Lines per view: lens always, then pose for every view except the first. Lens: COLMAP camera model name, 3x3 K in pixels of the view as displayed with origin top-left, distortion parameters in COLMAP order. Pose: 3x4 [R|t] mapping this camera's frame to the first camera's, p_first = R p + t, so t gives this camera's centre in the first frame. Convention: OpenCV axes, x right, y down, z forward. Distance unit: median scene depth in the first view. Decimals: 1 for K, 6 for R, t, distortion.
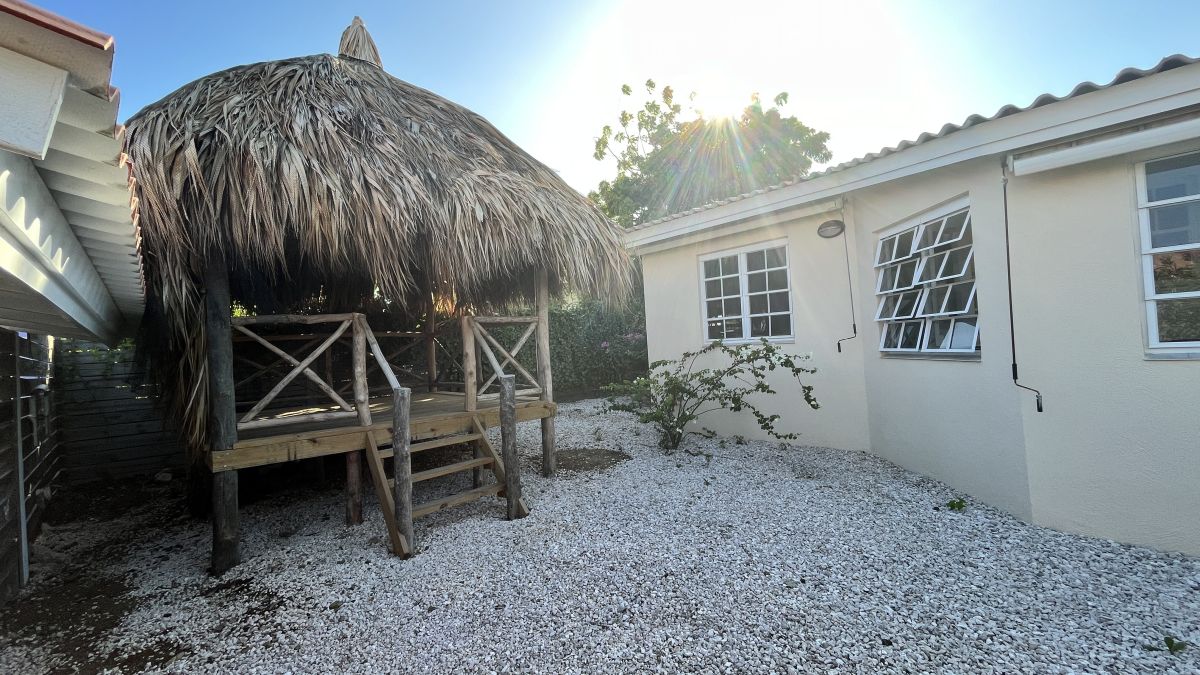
lens RADIAL K [[490.6, 0, 596.9], [0, 490.6, 334.2], [0, 0, 1]] dist [-0.002103, -0.000365]
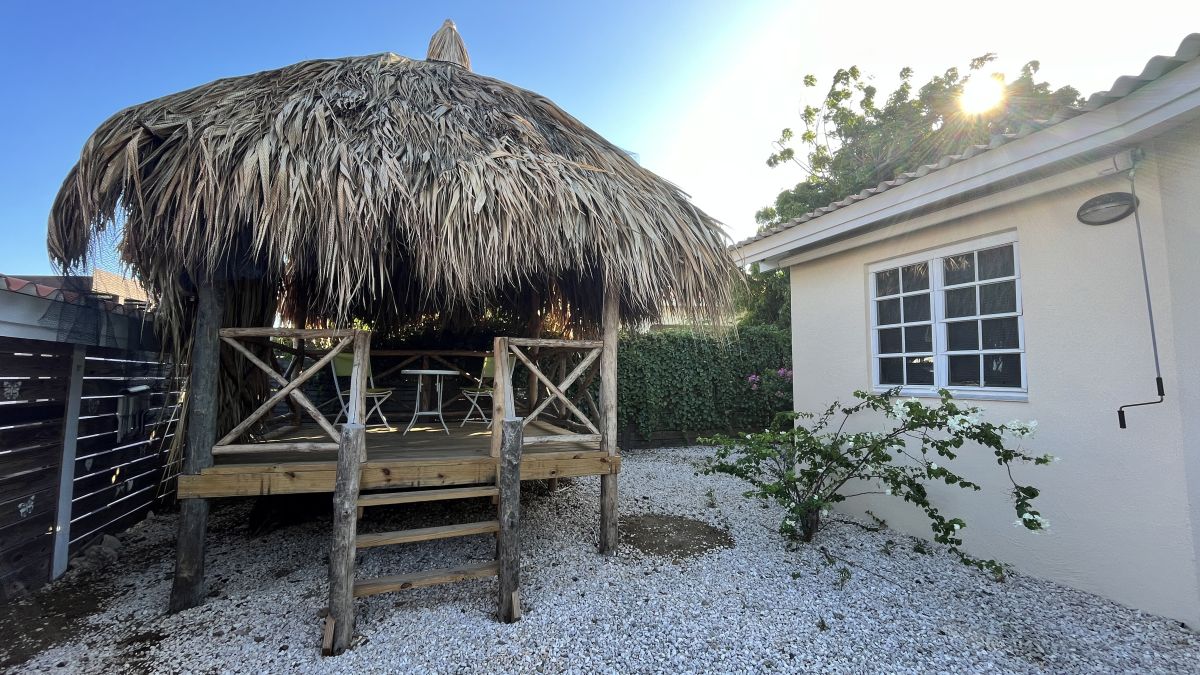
lens RADIAL K [[490.6, 0, 596.9], [0, 490.6, 334.2], [0, 0, 1]] dist [-0.002103, -0.000365]
pose [[0.921864, 0.032696, -0.386133, 0.173058], [-0.052283, 0.997818, -0.040332, -0.015782], [0.383972, 0.057368, 0.921561, 0.284956]]
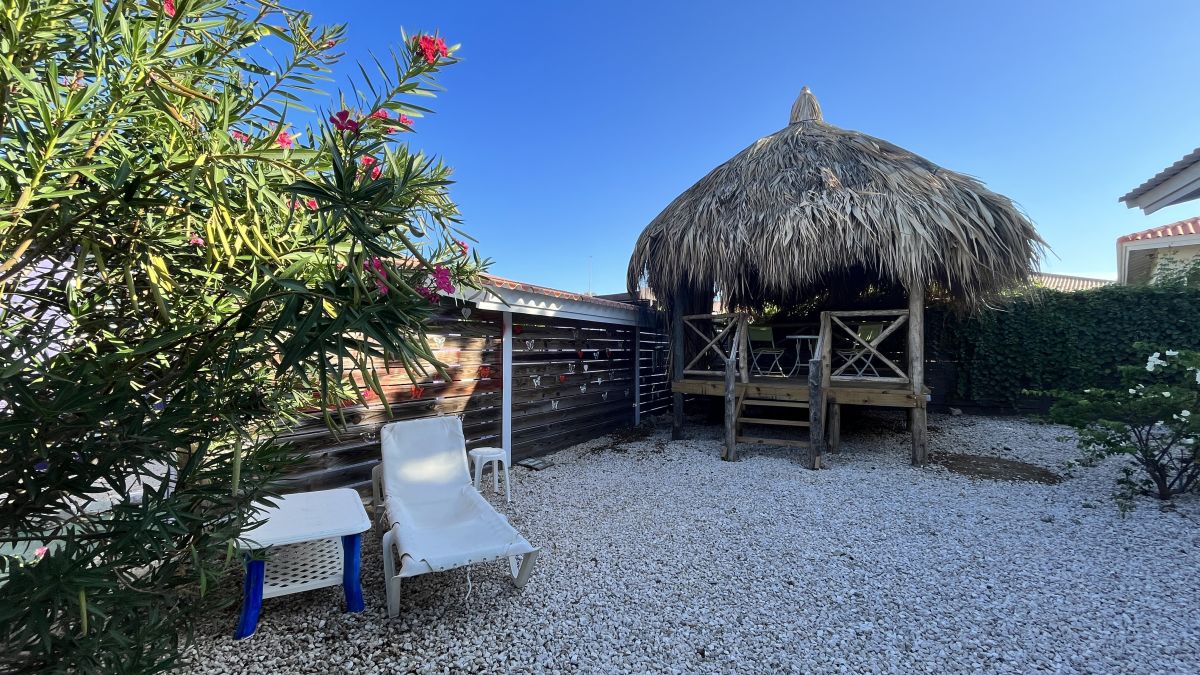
lens RADIAL K [[490.6, 0, 596.9], [0, 490.6, 334.2], [0, 0, 1]] dist [-0.002103, -0.000365]
pose [[0.280336, 0.034932, -0.959266, 0.700891], [0.000453, 0.999333, 0.036524, -0.022785], [0.959902, -0.010673, 0.280133, 0.077829]]
